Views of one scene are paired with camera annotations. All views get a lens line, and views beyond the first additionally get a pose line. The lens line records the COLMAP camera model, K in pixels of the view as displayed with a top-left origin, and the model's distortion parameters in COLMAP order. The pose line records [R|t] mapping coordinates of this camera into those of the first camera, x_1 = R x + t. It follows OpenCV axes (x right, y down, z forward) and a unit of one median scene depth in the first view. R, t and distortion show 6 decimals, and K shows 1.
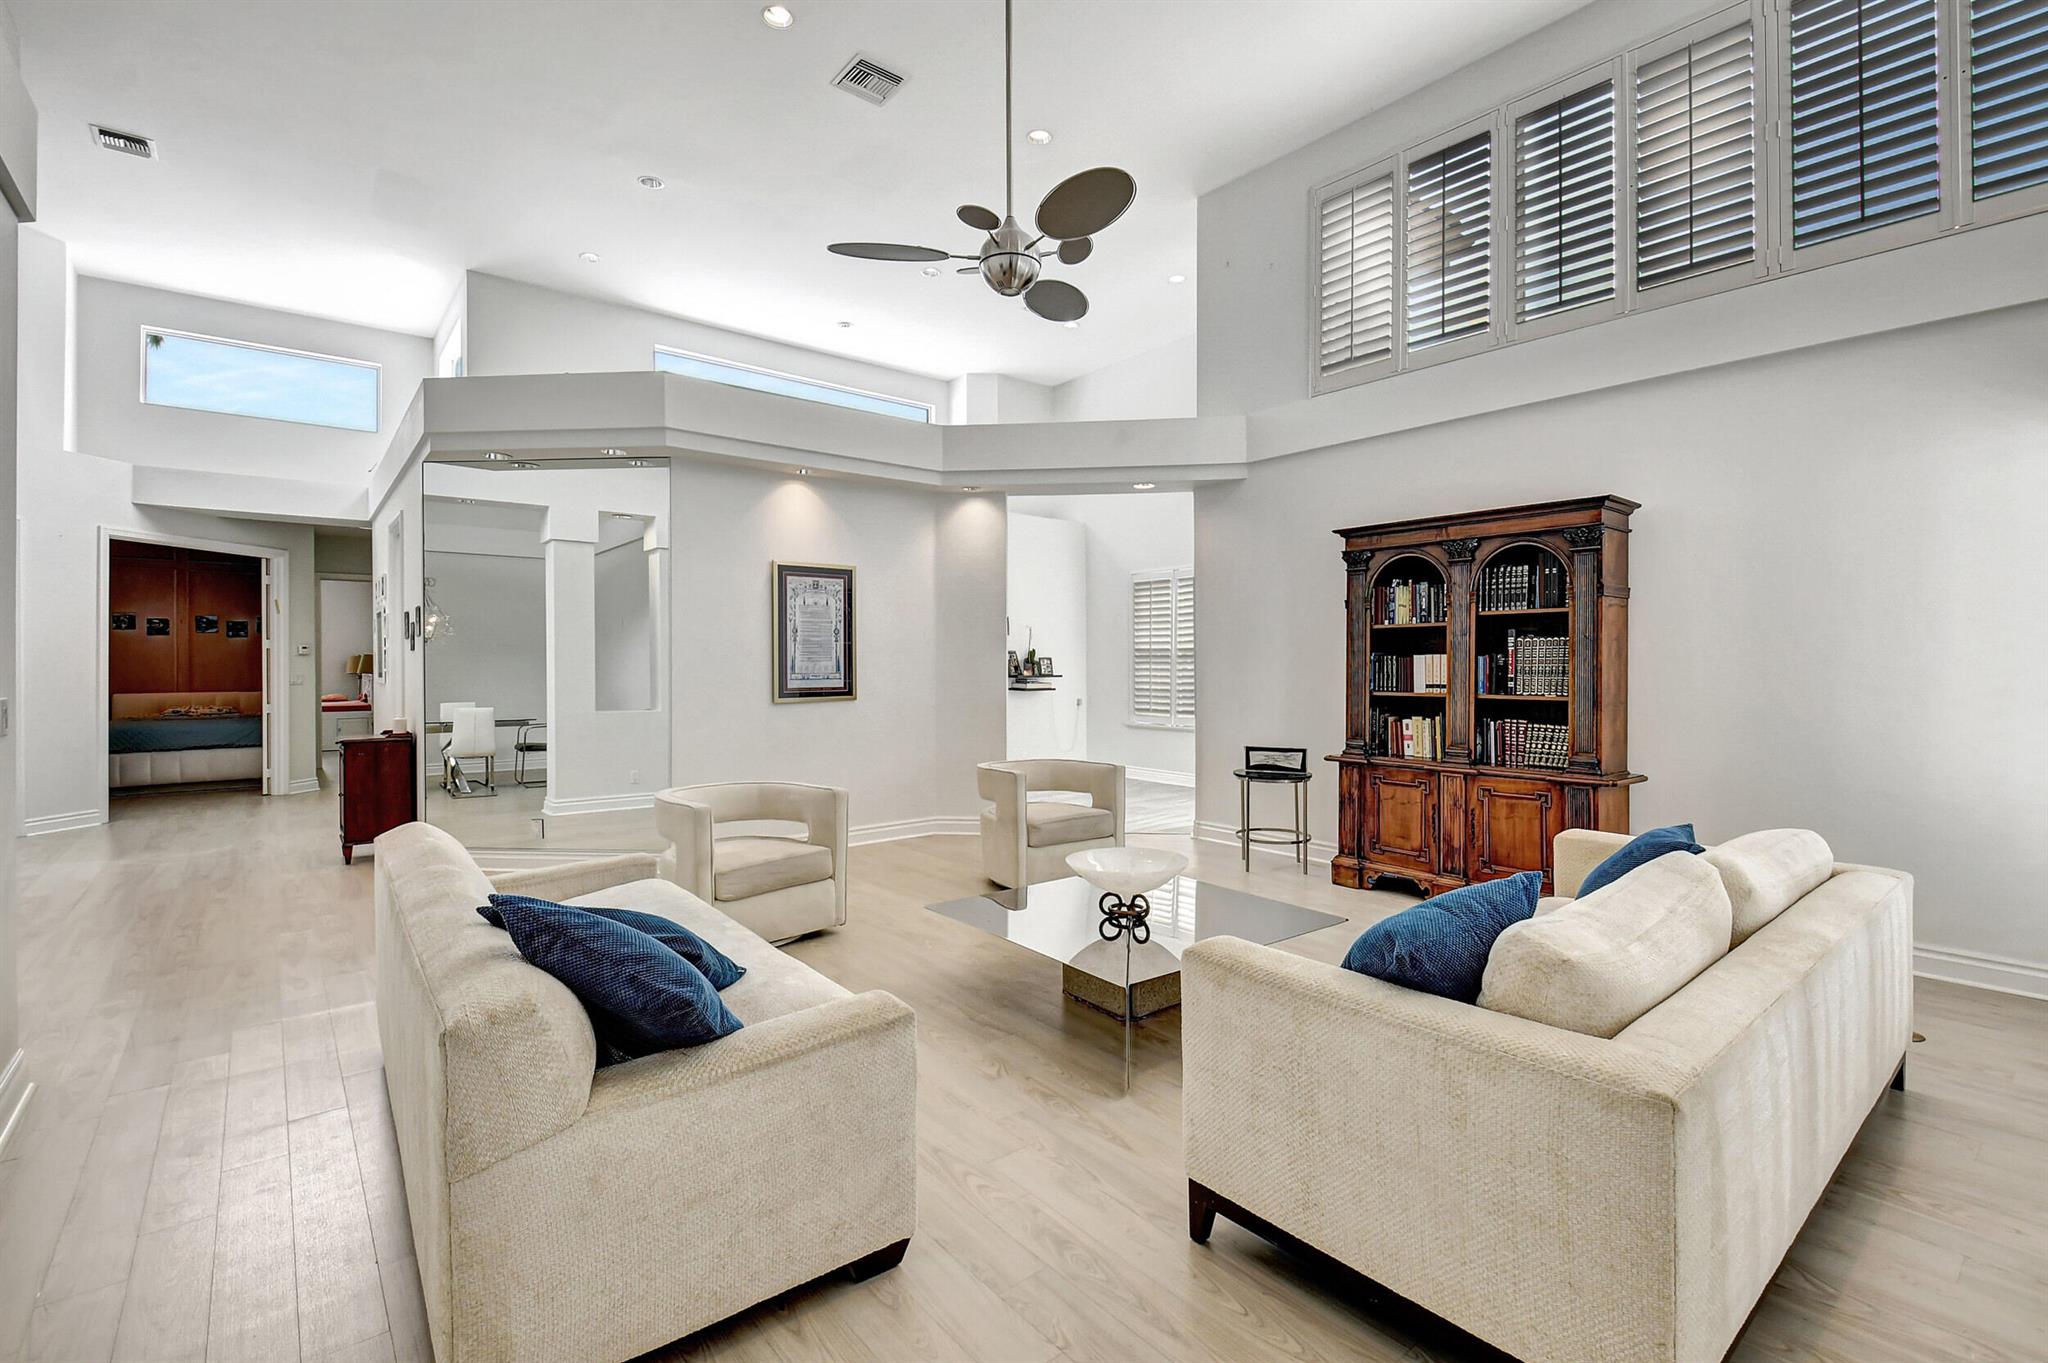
lens RADIAL K [[913.4, 0, 1032.9], [0, 913.4, 672.2], [0, 0, 1]] dist [0.051358, -0.042547]
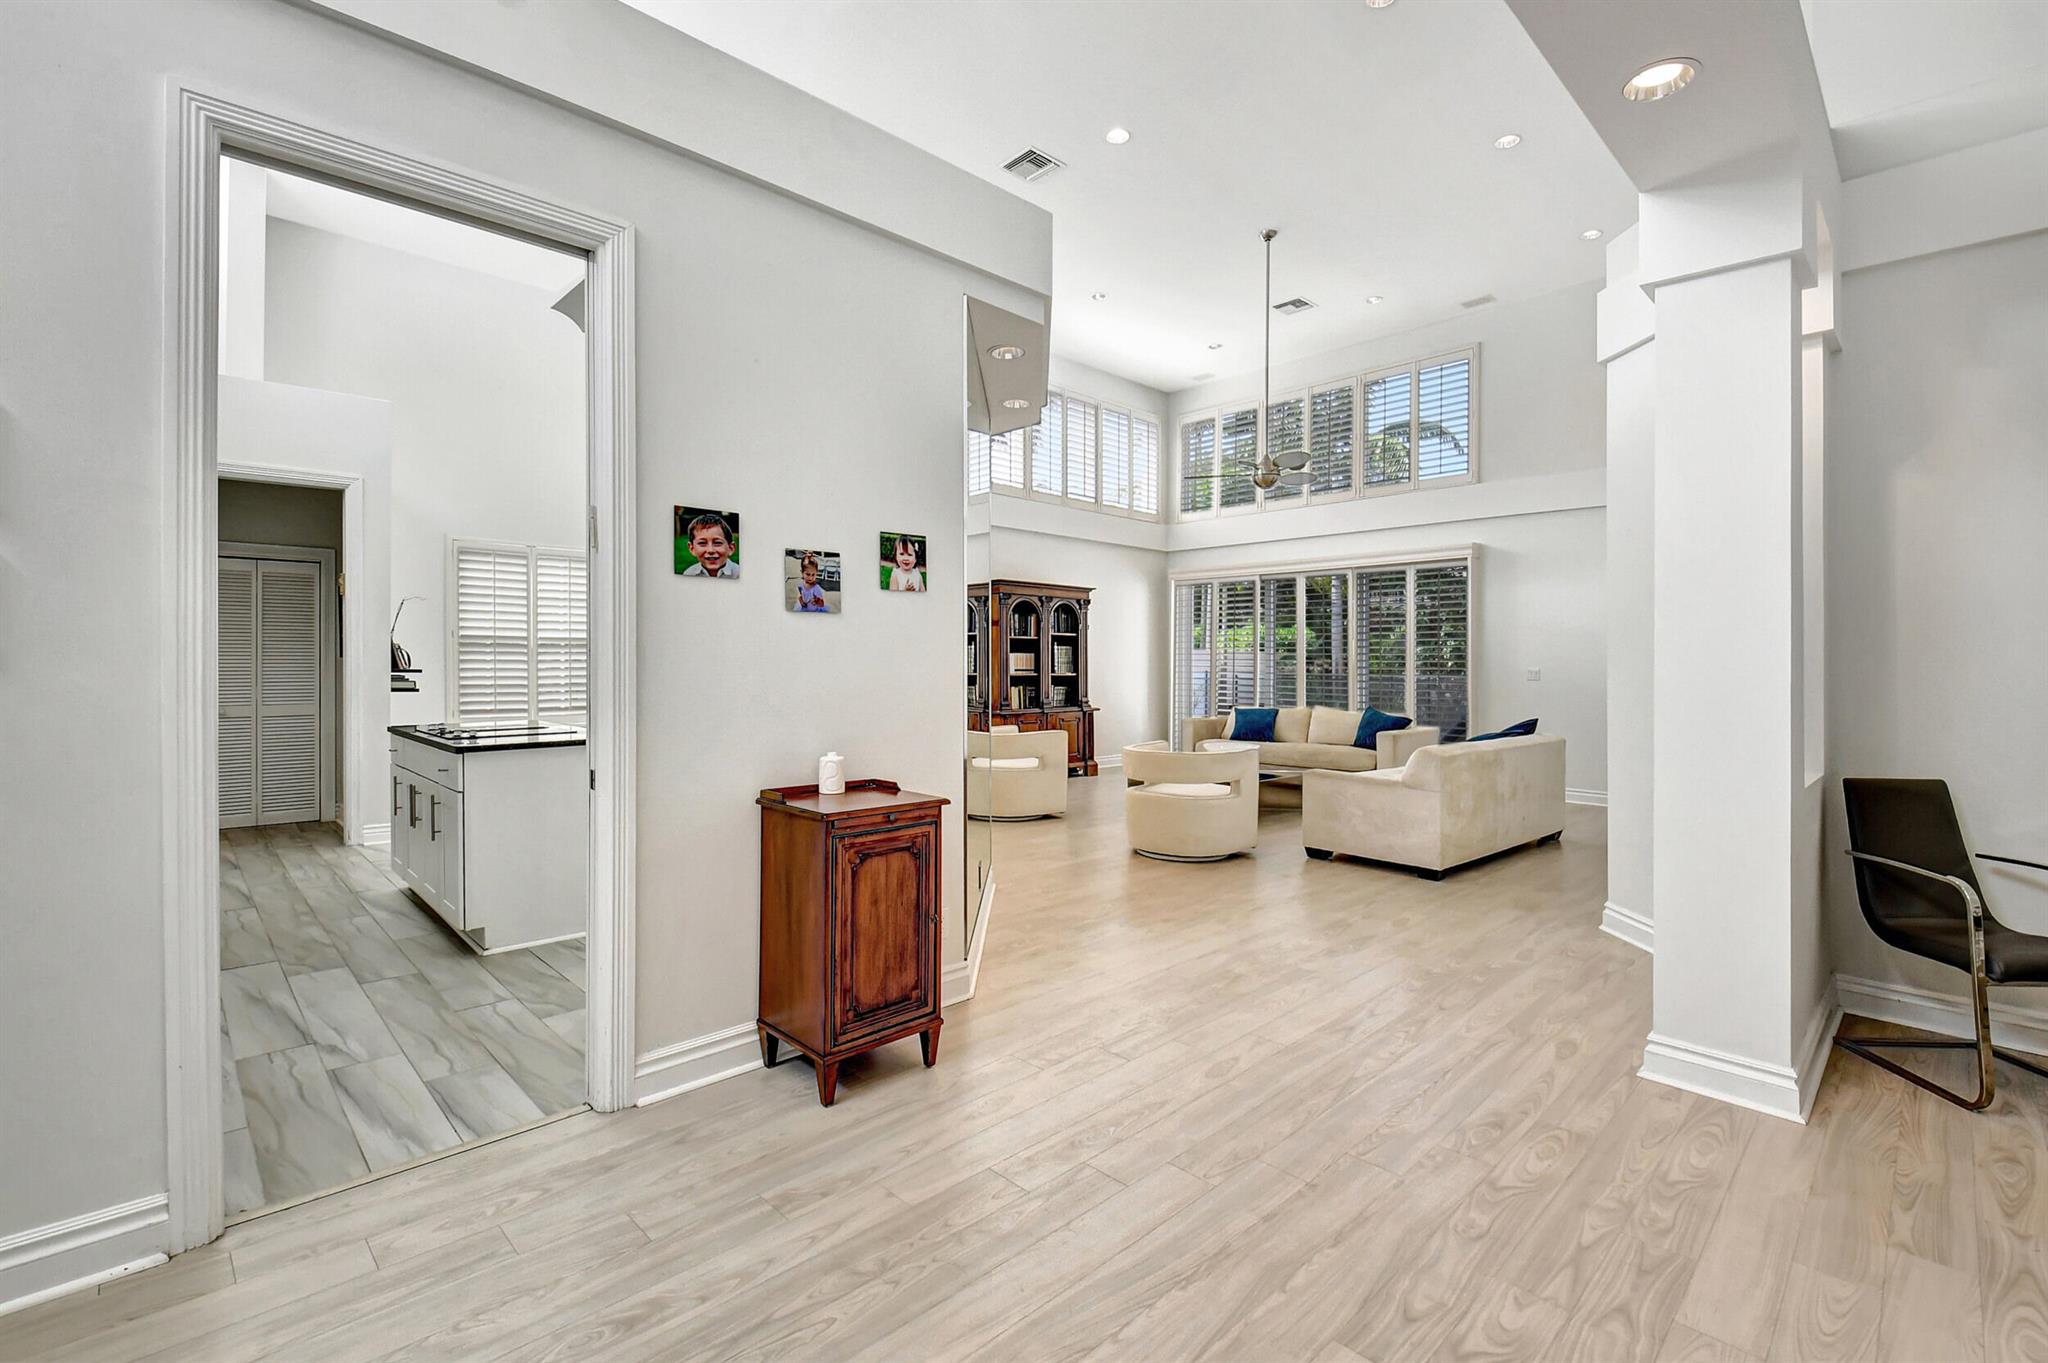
lens RADIAL K [[899.6, 0, 1010.5], [0, 899.6, 658.2], [0, 0, 1]] dist [0.038910, -0.025940]
pose [[-0.071782, 0.012057, 0.997347, -1.383576], [0.003605, 0.999924, -0.011829, 0.012314], [-0.997414, 0.002746, -0.071820, 1.146426]]
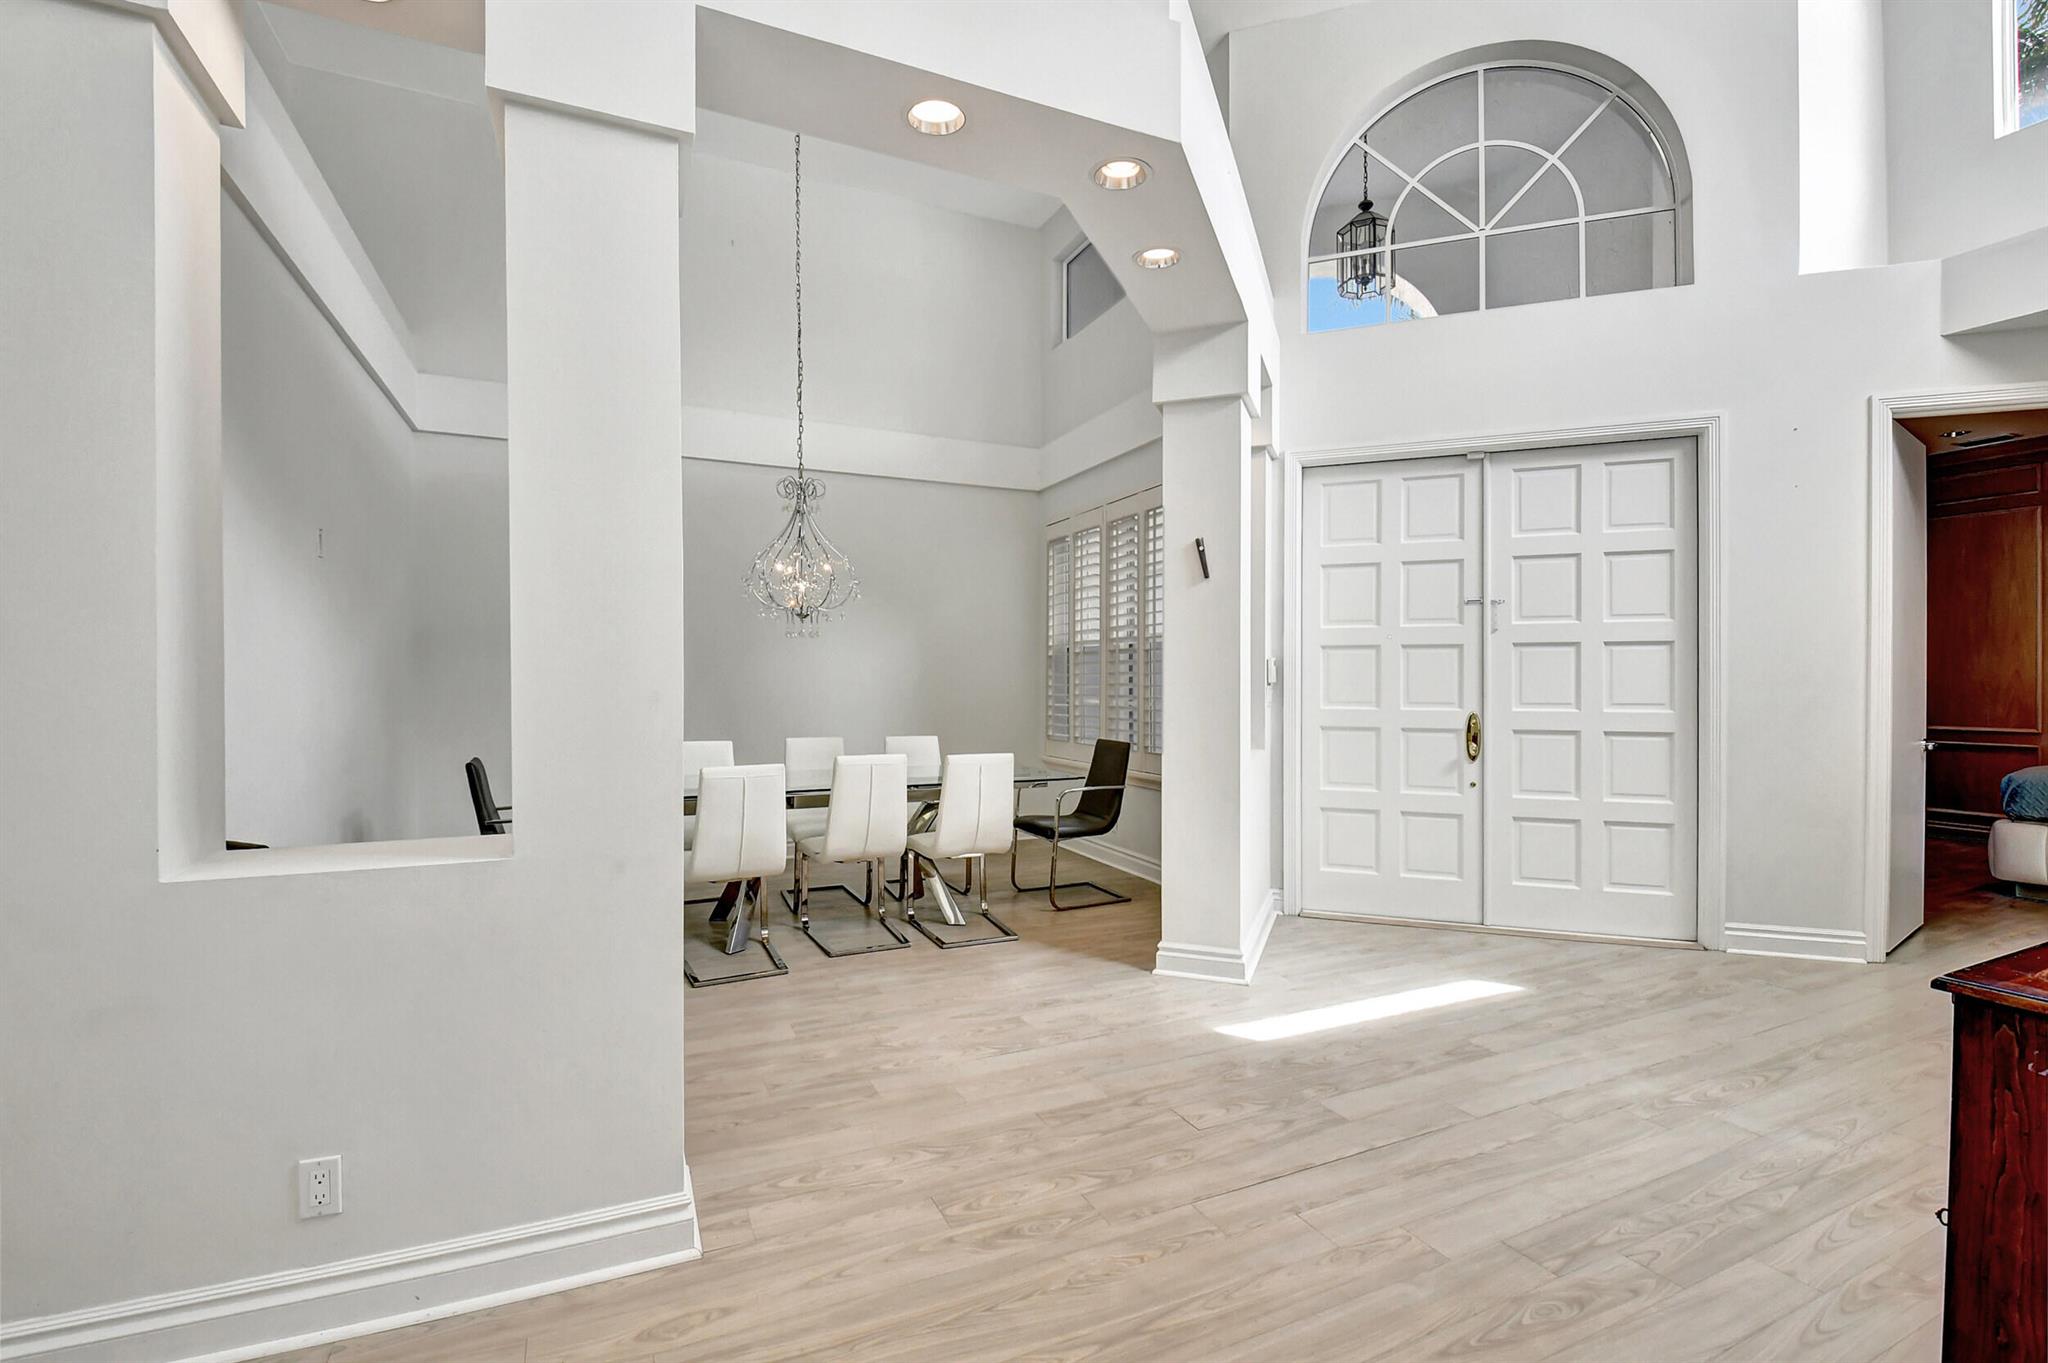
lens RADIAL K [[910.6, 0, 1024.0], [0, 910.6, 681.5], [0, 0, 1]] dist [-0.003320, -0.011700]
pose [[-0.261607, 0.011095, -0.965111, -0.562814], [-0.009163, 0.999860, 0.013979, 0.007286], [0.965131, 0.012500, -0.261469, 0.968158]]
